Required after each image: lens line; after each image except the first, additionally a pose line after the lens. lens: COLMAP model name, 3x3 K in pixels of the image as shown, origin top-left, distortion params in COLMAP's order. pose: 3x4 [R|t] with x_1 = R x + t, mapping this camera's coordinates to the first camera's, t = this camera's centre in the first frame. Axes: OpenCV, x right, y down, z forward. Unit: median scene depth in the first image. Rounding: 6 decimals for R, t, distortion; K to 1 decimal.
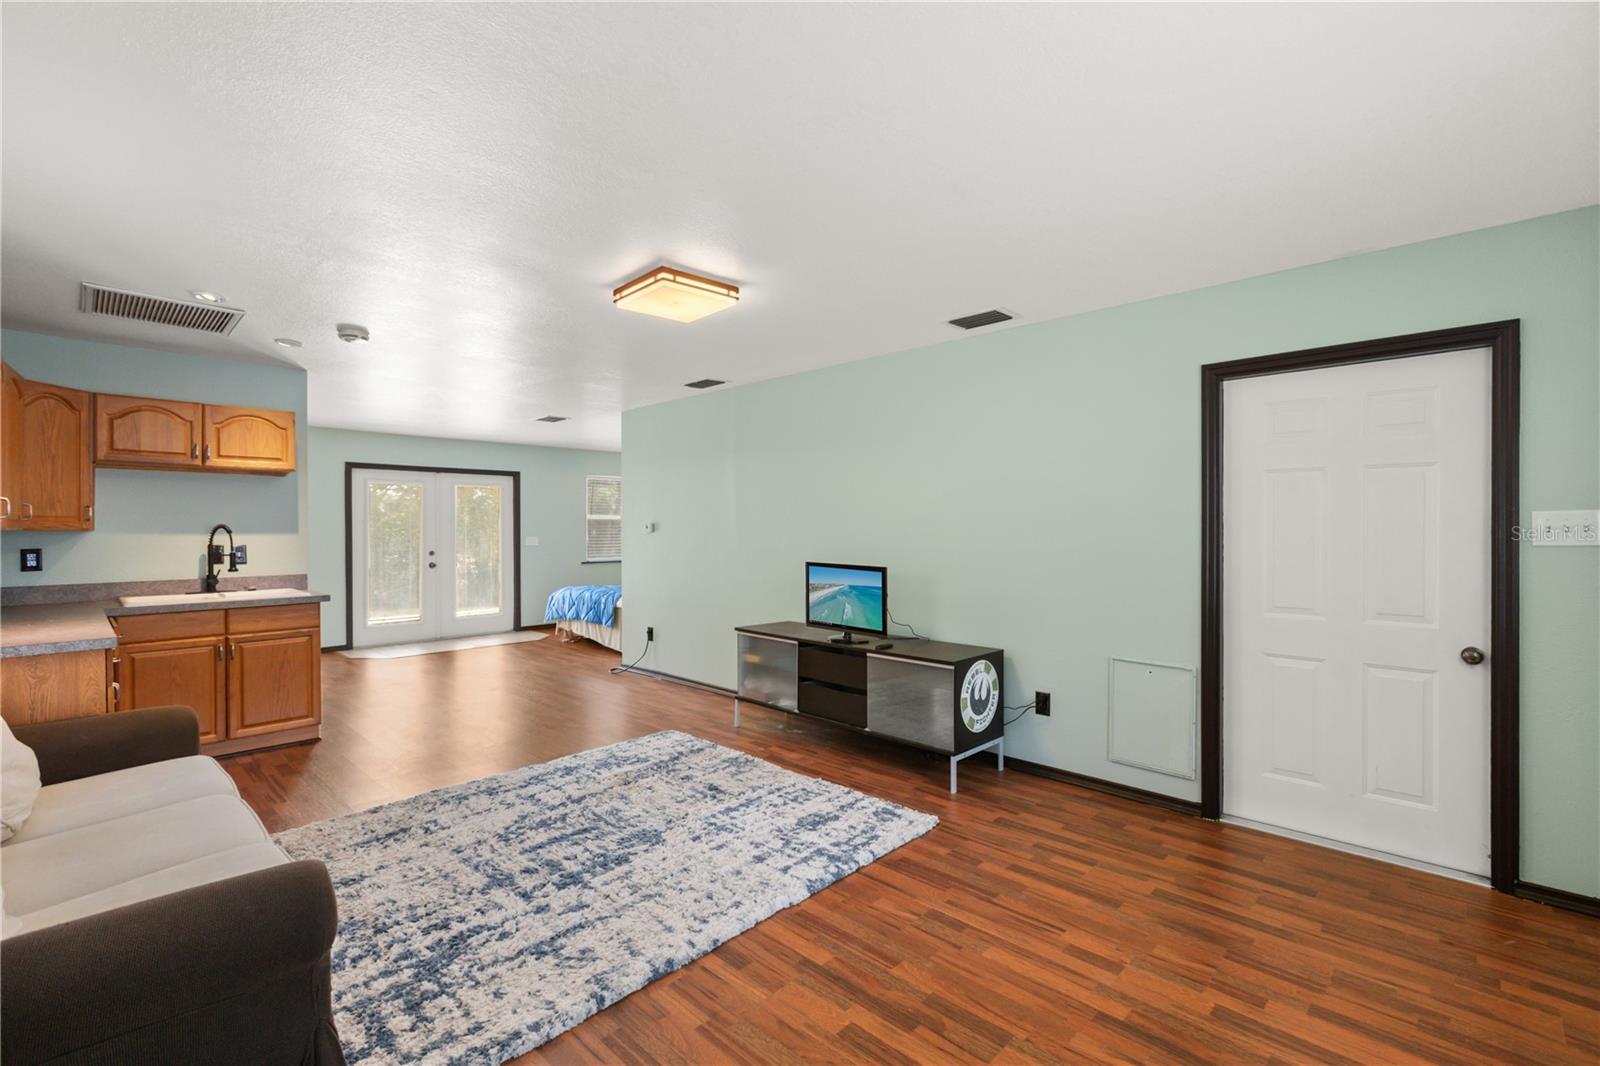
lens RADIAL K [[722.1, 0, 807.8], [0, 722.1, 533.3], [0, 0, 1]] dist [-0.014197, -0.000601]
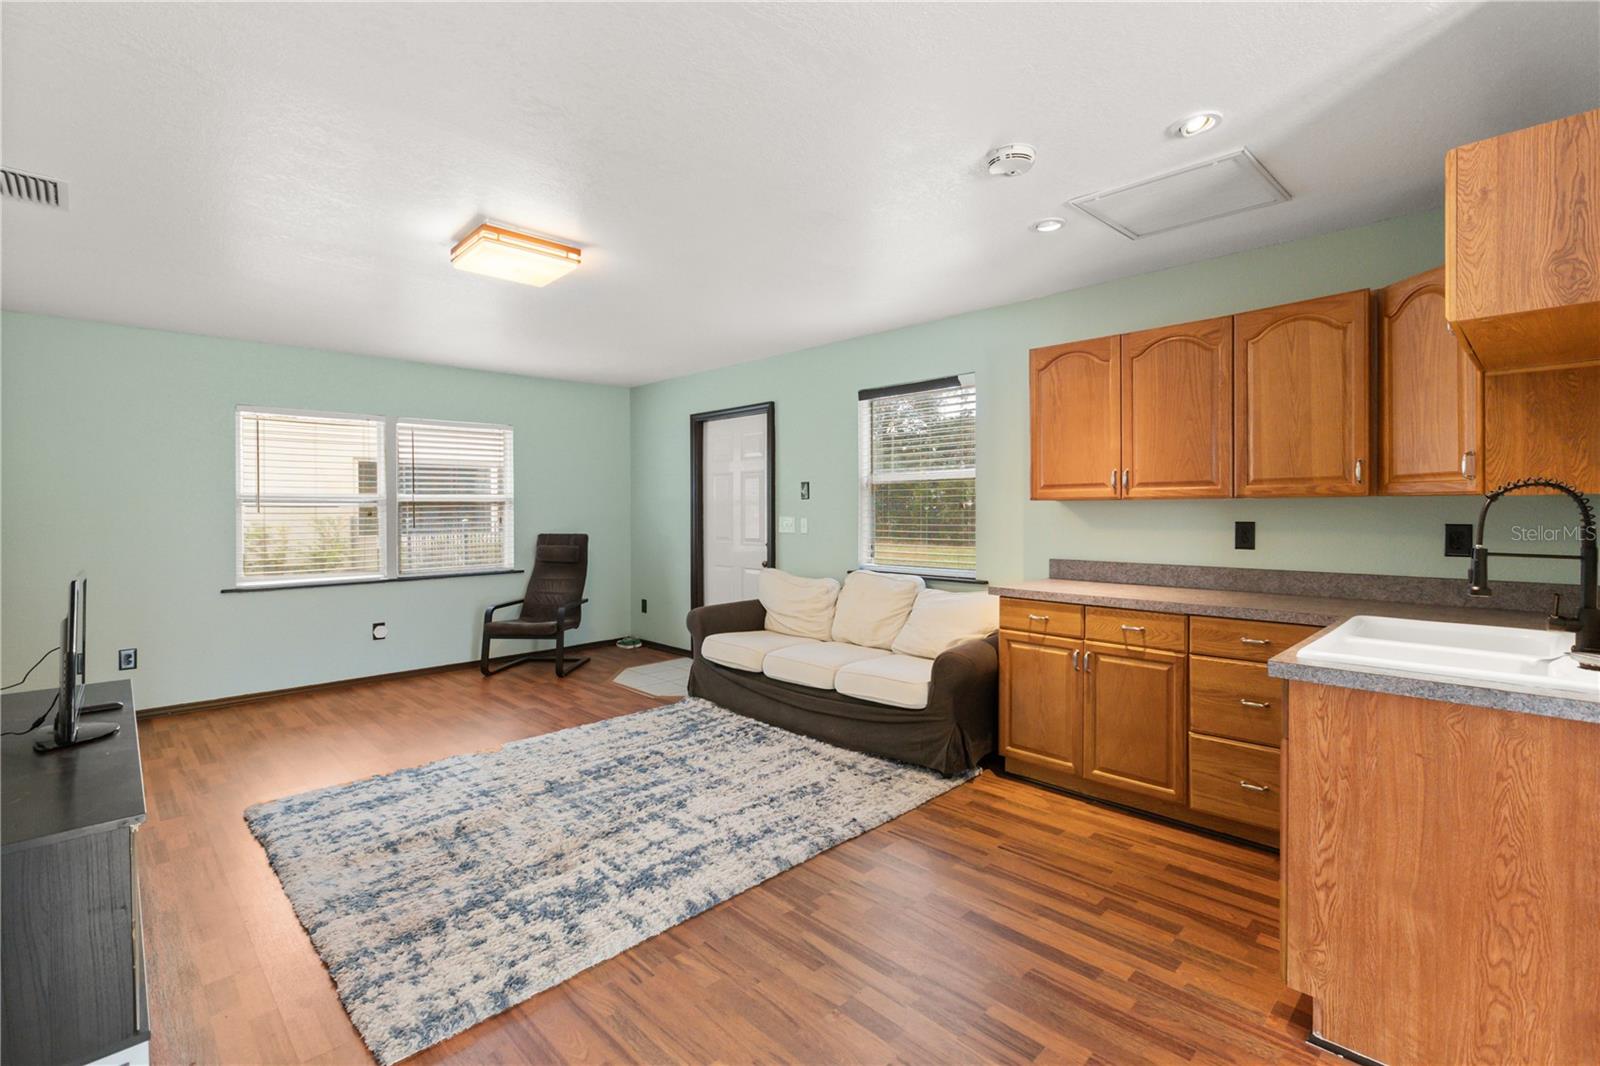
lens RADIAL K [[722.1, 0, 799.6], [0, 722.1, 520.4], [0, 0, 1]] dist [-0.014197, -0.000601]
pose [[-0.999339, 0.001987, 0.036305, -0.586284], [0.002744, 0.999779, 0.020833, 0.002606], [-0.036256, 0.020919, -0.999124, 1.930343]]
